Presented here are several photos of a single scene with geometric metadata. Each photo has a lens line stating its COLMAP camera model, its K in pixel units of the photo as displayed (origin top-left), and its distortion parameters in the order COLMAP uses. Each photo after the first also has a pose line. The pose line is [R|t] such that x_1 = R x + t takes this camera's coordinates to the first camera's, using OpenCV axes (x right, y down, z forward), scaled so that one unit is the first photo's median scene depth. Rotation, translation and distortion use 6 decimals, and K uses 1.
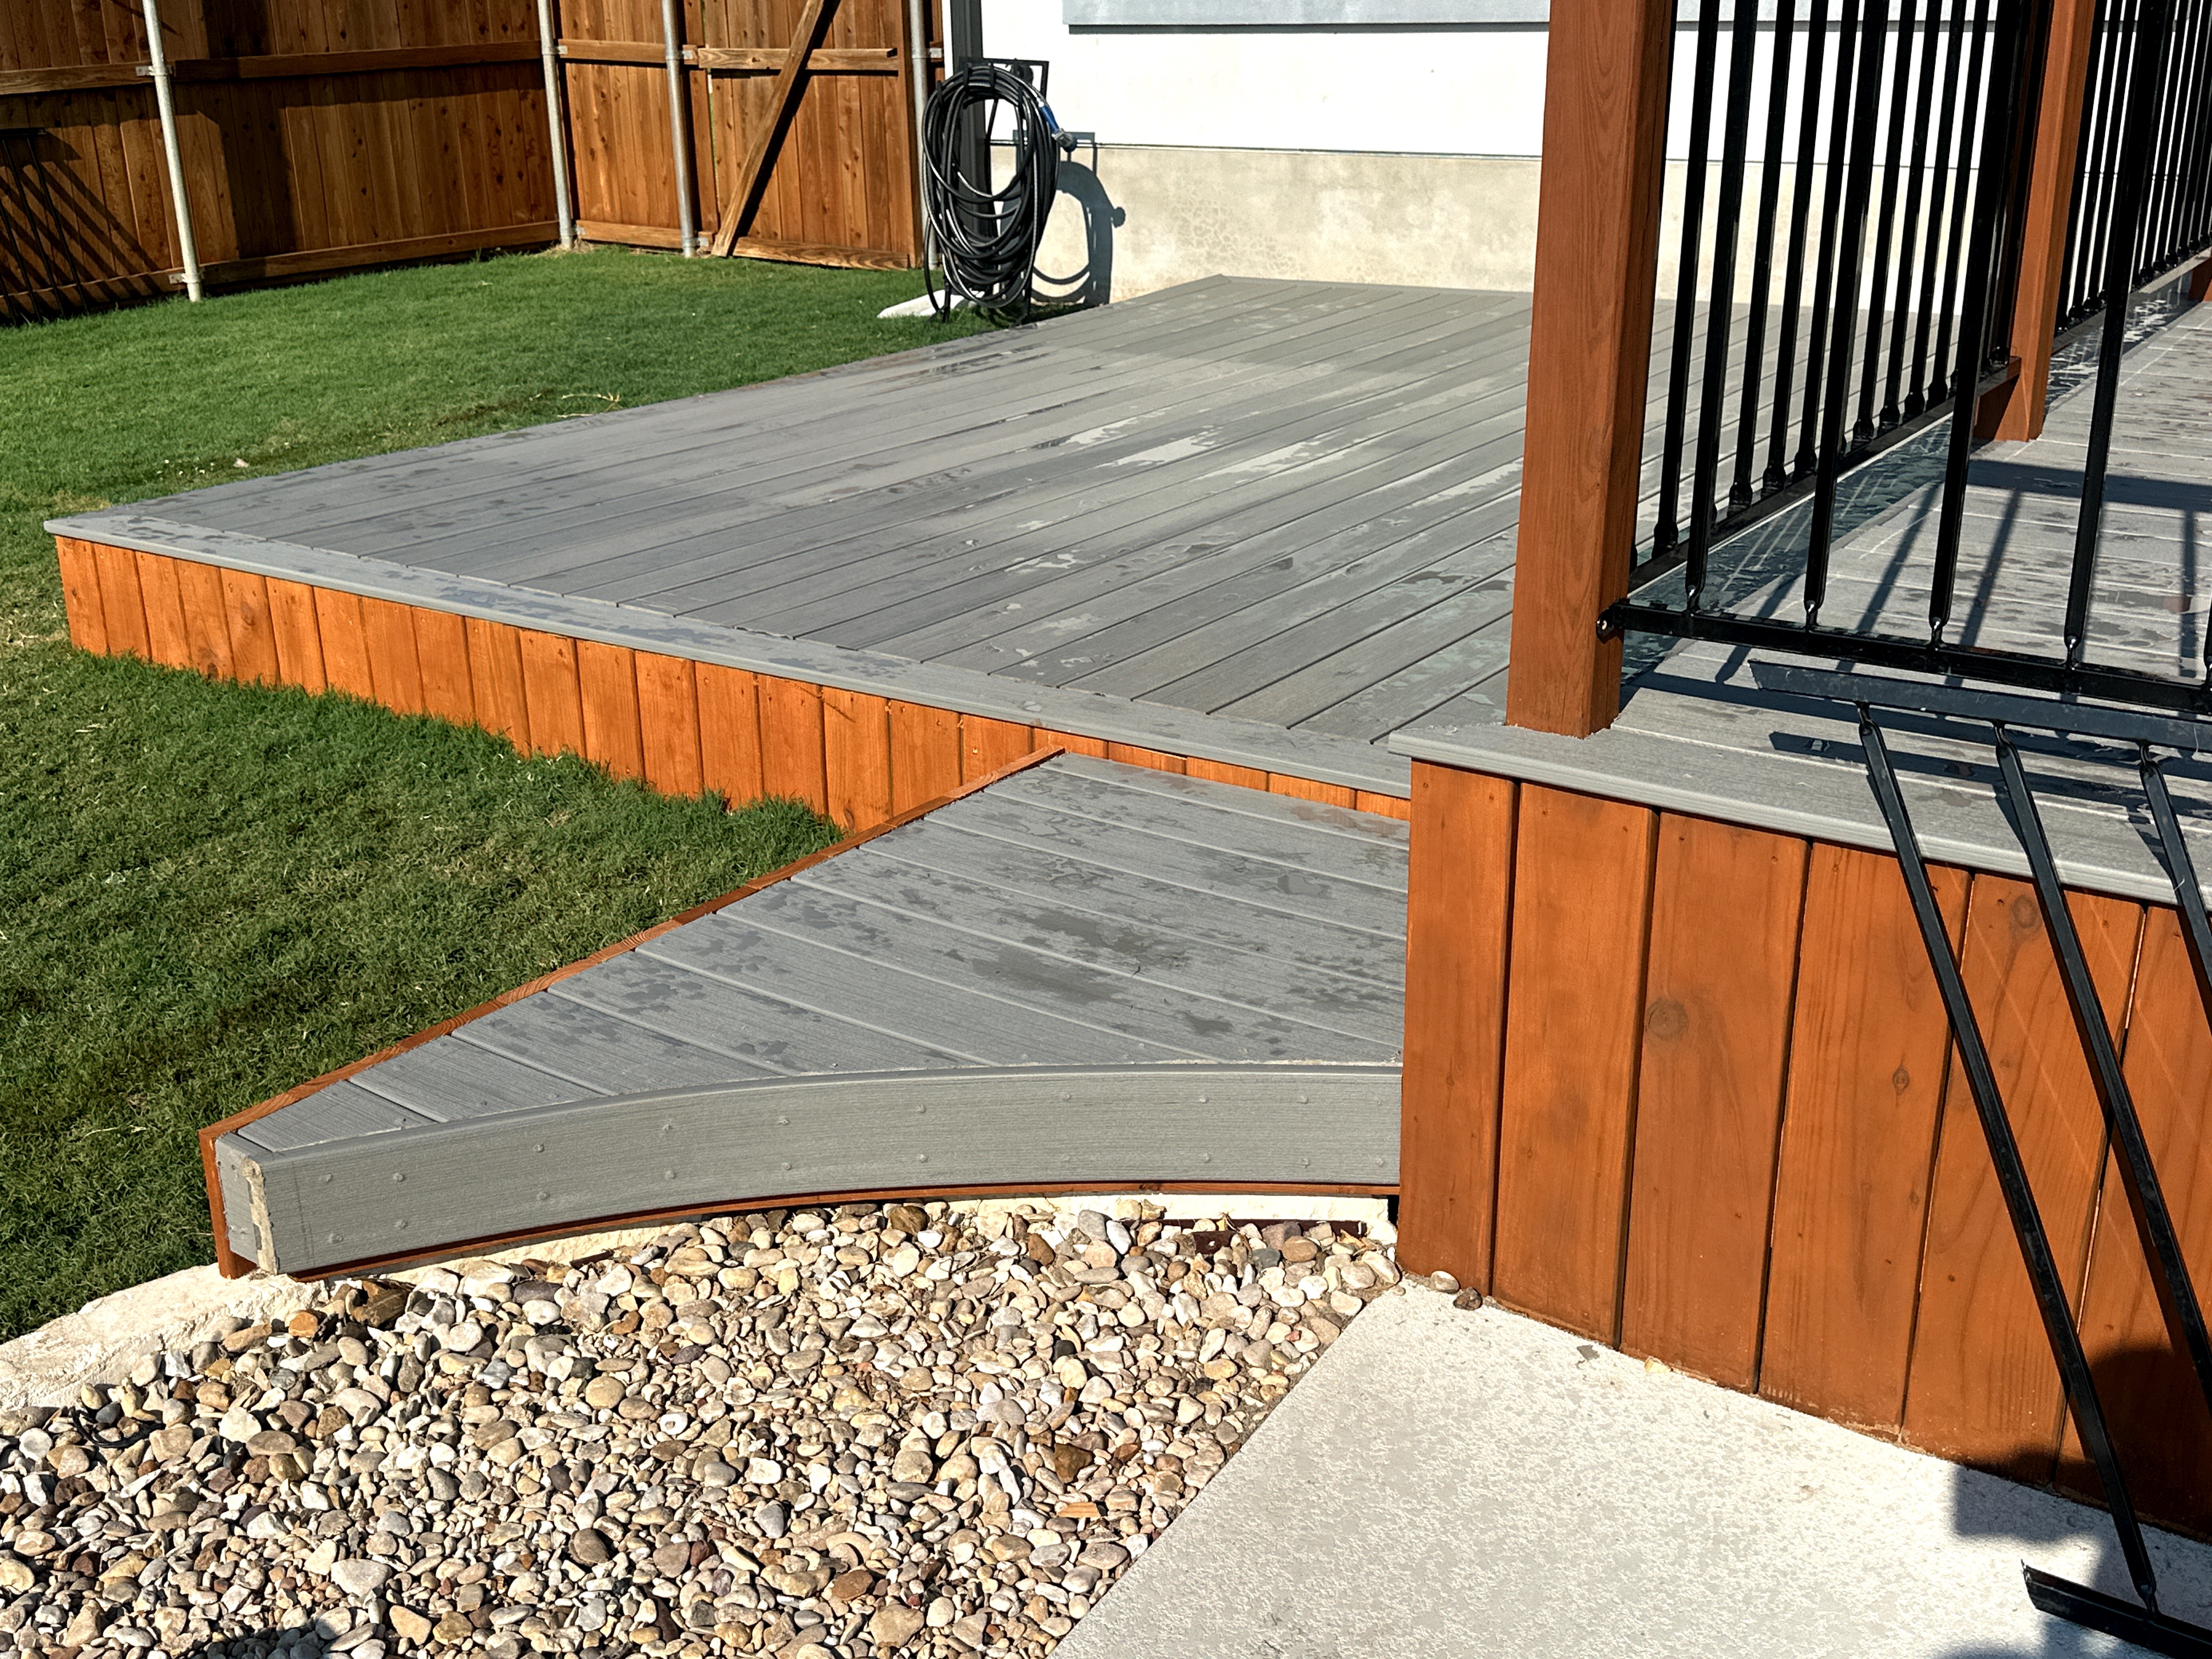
lens RADIAL K [[2256.8, 0, 1105.8], [0, 2256.8, 828.4], [0, 0, 1]] dist [0.000891, 0.000000]
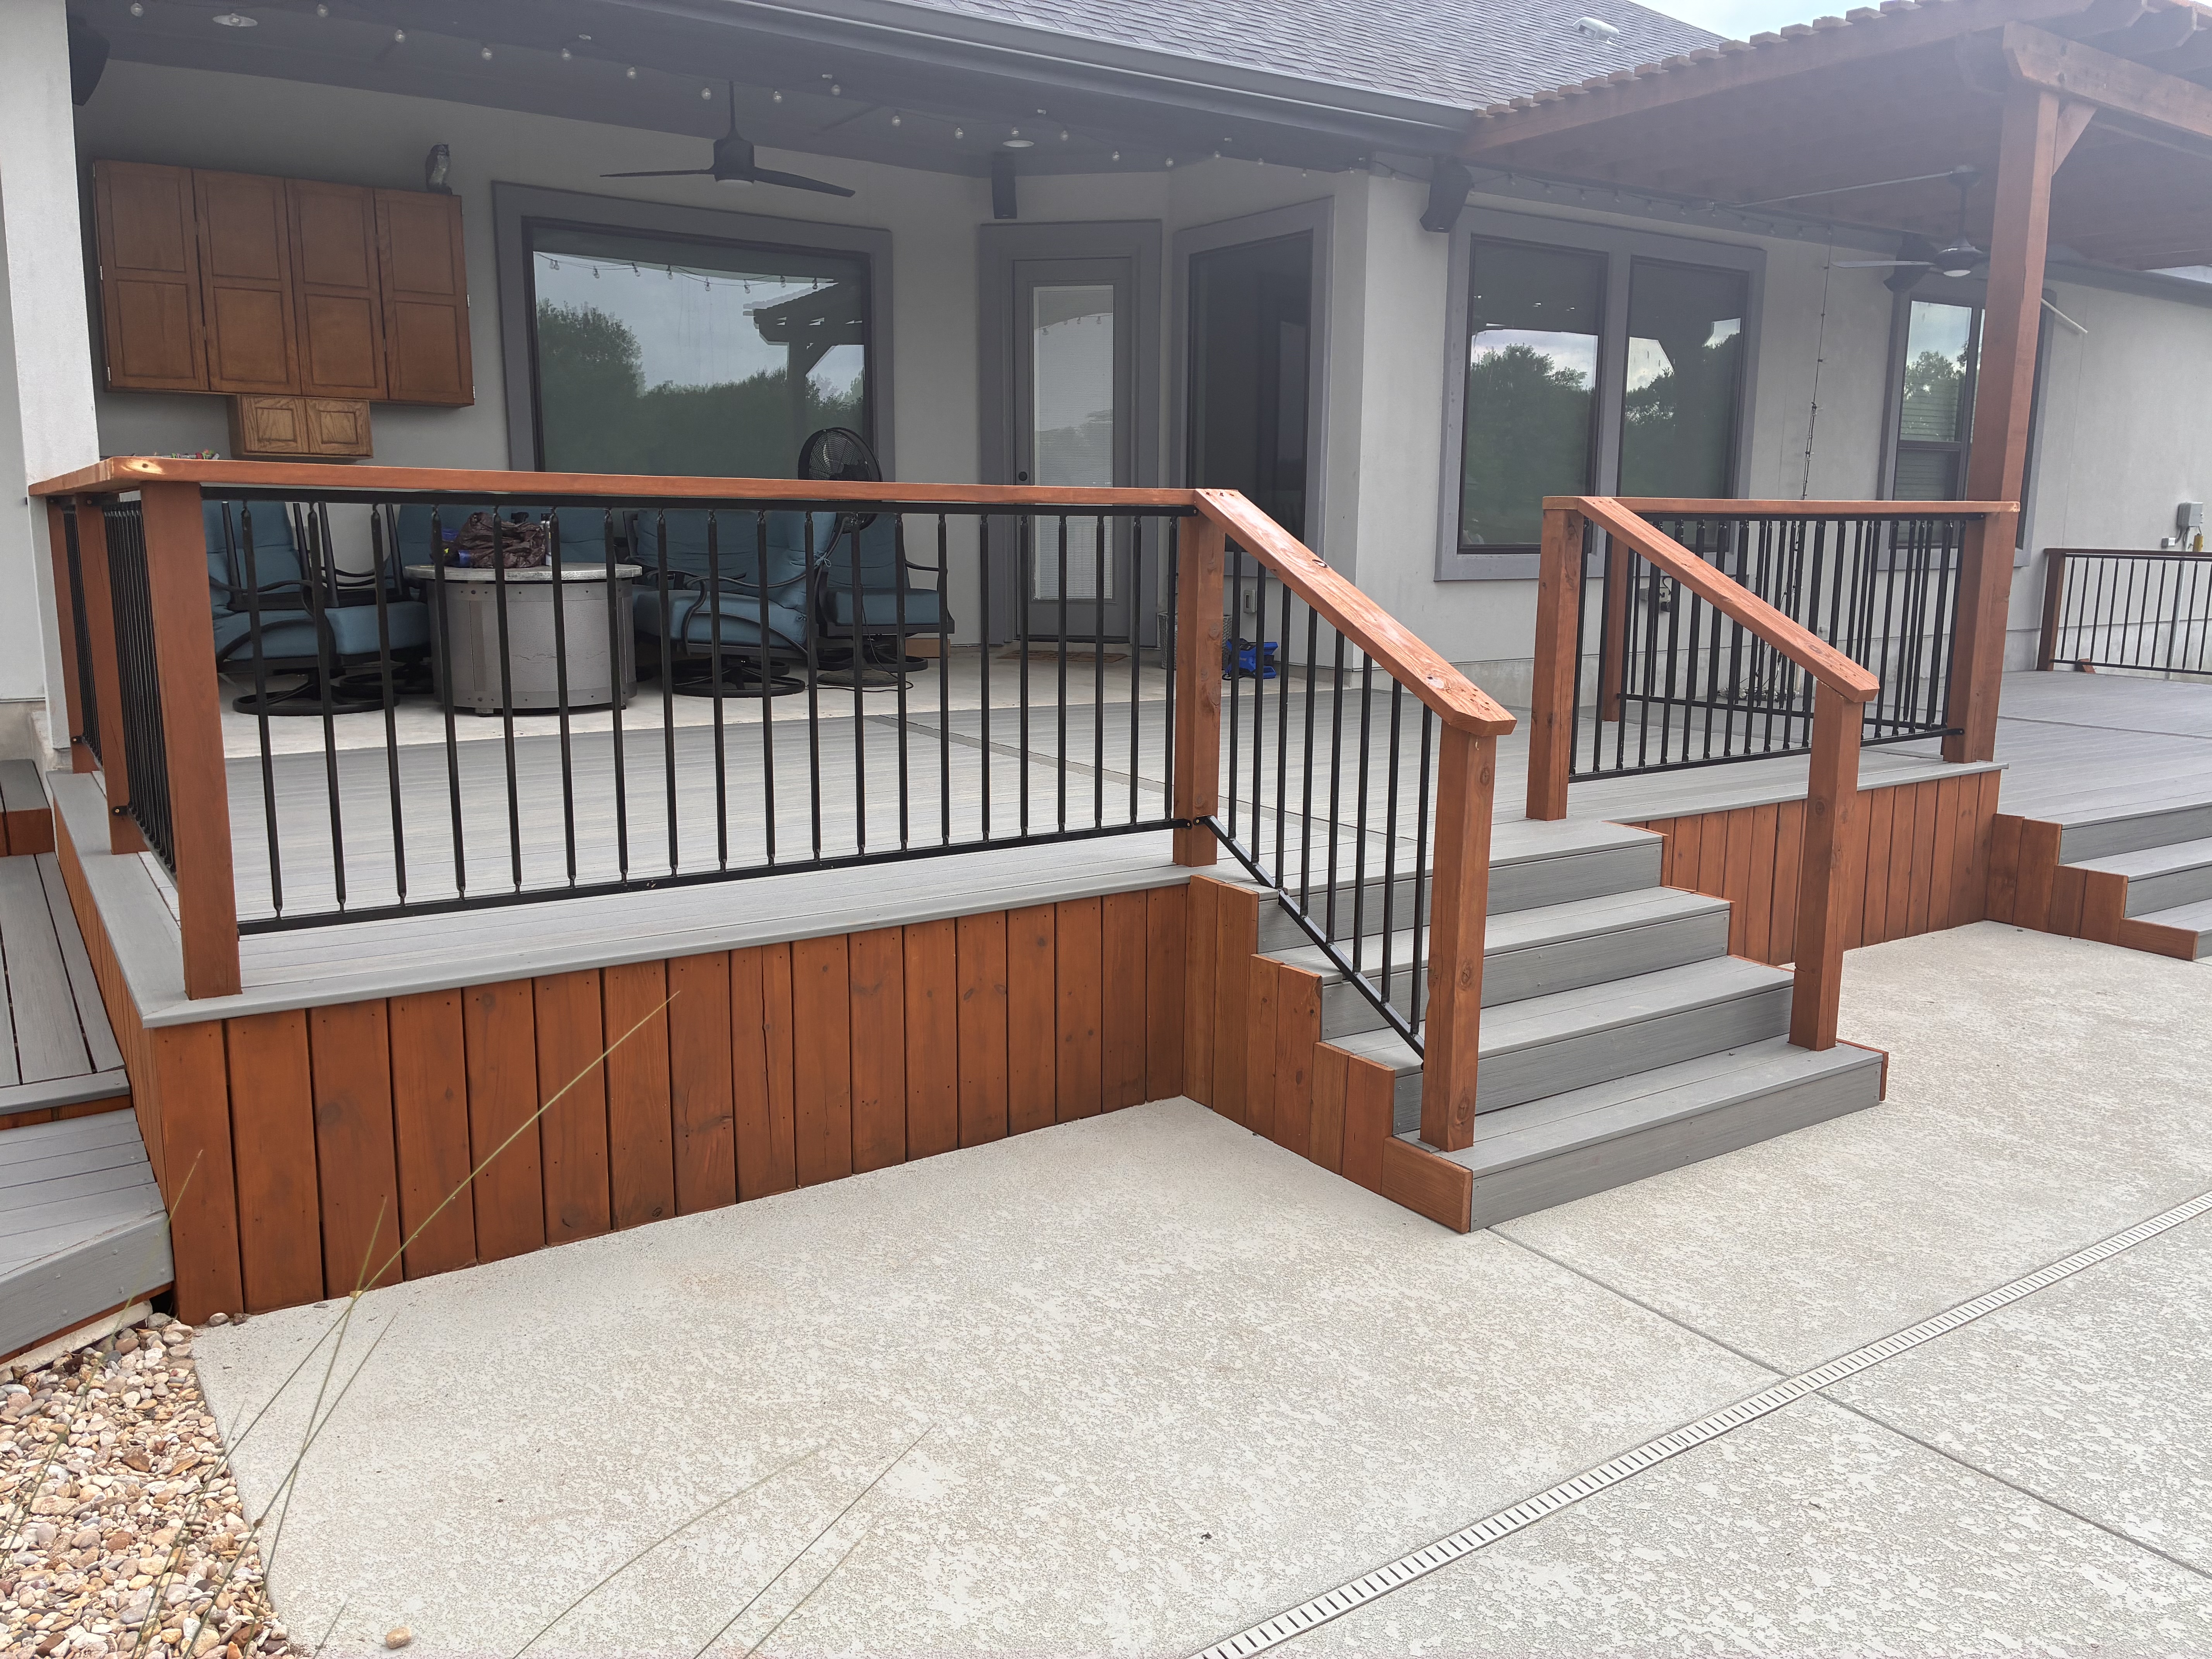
lens RADIAL K [[1689.7, 0, 1105.5], [0, 1689.7, 827.1], [0, 0, 1]] dist [0.000203, 0.000068]
pose [[0.356819, -0.146296, 0.922647, -0.757572], [0.316825, 0.948076, 0.027801, 0.015971], [-0.878807, 0.282398, 0.384642, -0.238352]]
